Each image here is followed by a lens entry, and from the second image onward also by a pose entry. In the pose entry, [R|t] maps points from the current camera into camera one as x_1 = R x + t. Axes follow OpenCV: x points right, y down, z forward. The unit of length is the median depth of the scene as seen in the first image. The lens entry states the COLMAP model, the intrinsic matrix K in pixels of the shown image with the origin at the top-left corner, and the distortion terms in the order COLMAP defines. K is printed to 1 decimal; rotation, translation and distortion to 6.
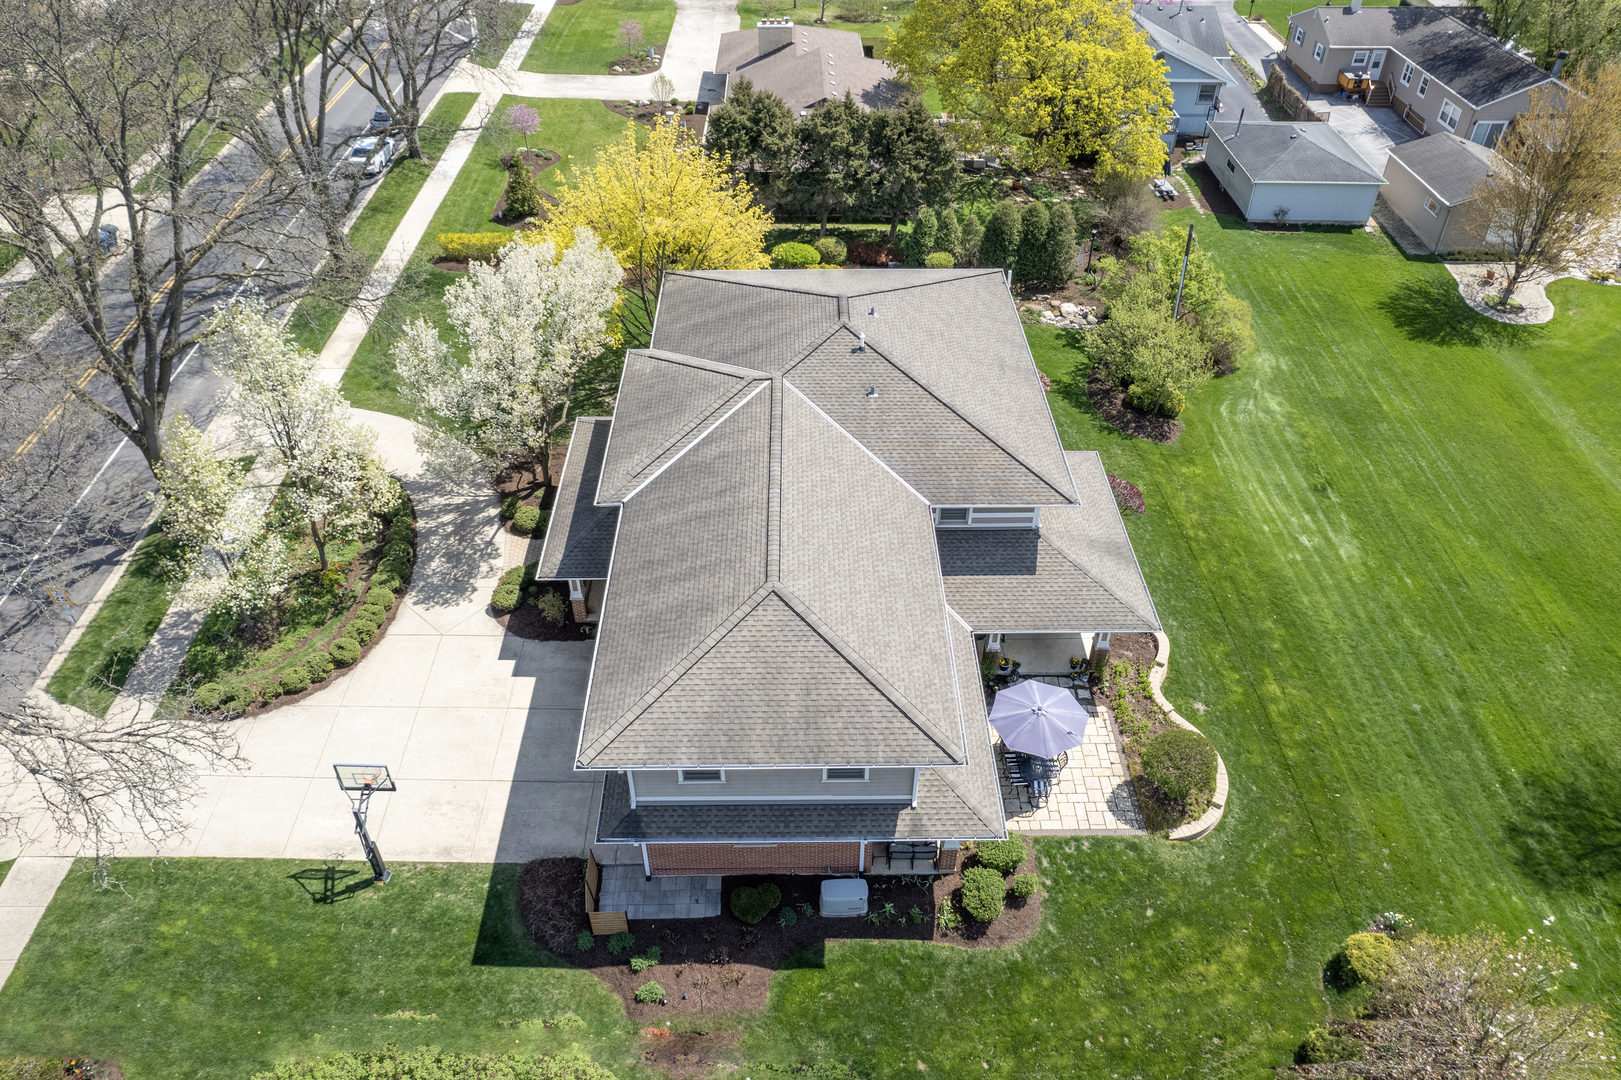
lens RADIAL K [[1091.1, 0, 810.5], [0, 1091.1, 540.0], [0, 0, 1]] dist [0.002168, 0.000552]
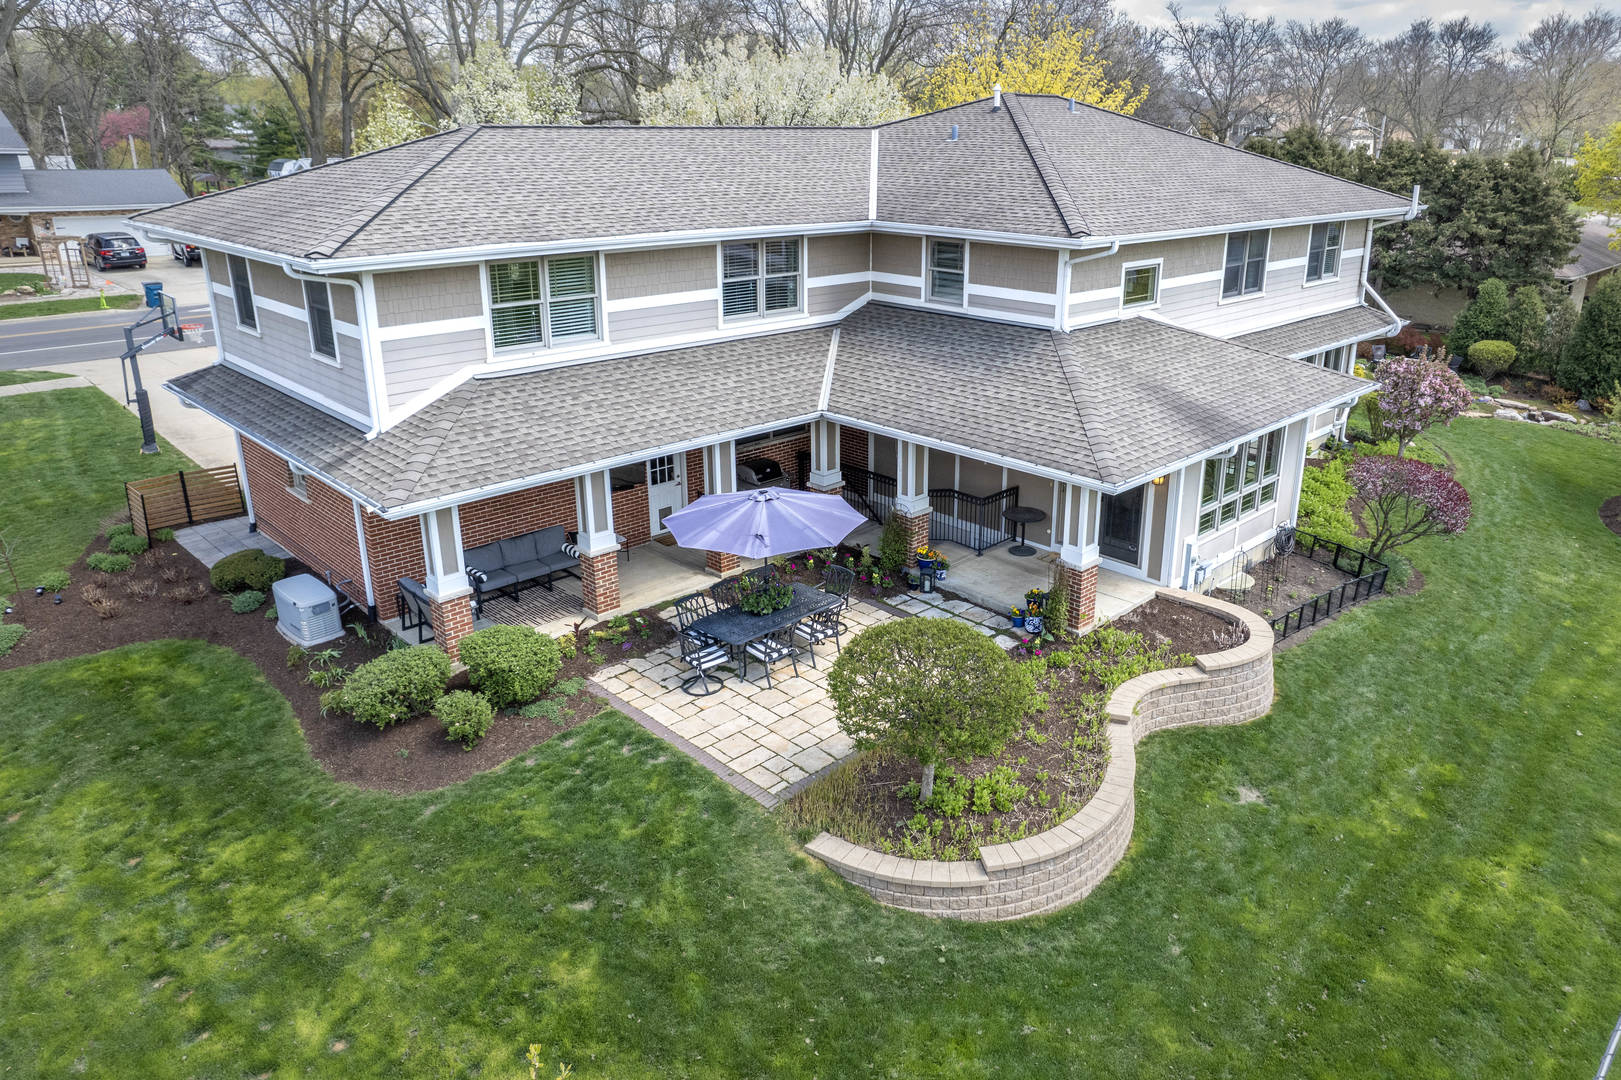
lens RADIAL K [[1091.1, 0, 810.5], [0, 1091.1, 540.0], [0, 0, 1]] dist [0.002168, 0.000552]
pose [[0.677554, 0.251317, -0.691202, 0.565102], [-0.490317, 0.854839, -0.169821, 0.245743], [0.548188, 0.453971, 0.702425, 0.682416]]
